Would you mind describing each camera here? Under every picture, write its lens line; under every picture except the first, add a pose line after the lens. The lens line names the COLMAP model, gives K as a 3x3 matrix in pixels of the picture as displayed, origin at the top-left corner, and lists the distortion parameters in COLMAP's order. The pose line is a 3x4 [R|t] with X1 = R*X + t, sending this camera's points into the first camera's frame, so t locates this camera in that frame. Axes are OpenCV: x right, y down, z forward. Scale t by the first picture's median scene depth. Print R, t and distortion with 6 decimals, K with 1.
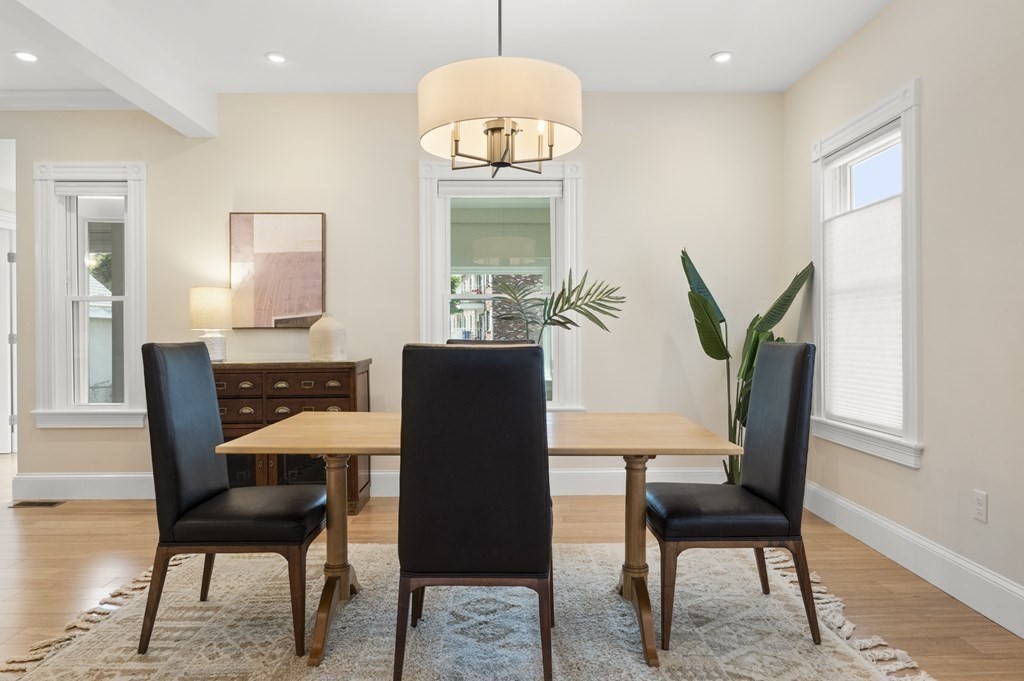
lens RADIAL K [[664.4, 0, 512.0], [0, 664.4, 340.5], [0, 0, 1]] dist [-0.010178, -0.001366]
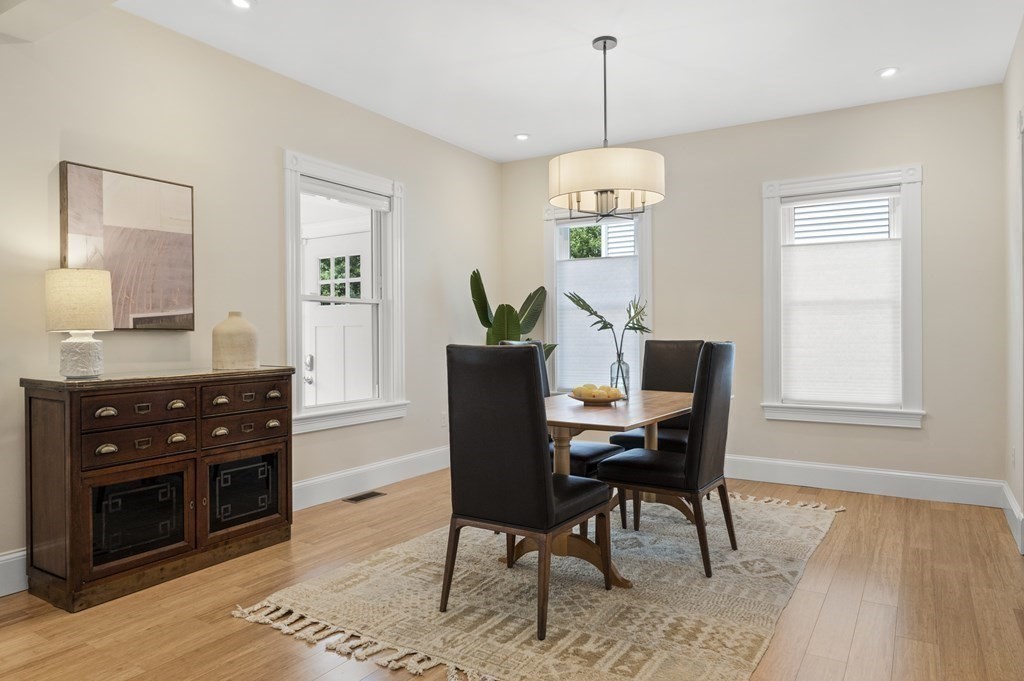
lens RADIAL K [[676.5, 0, 512.0], [0, 676.5, 340.5], [0, 0, 1]] dist [-0.006010, -0.001323]
pose [[0.527324, -0.007639, 0.849630, -0.807597], [0.008100, 0.999959, 0.003963, -0.006075], [-0.849626, 0.004793, 0.527364, 0.248806]]
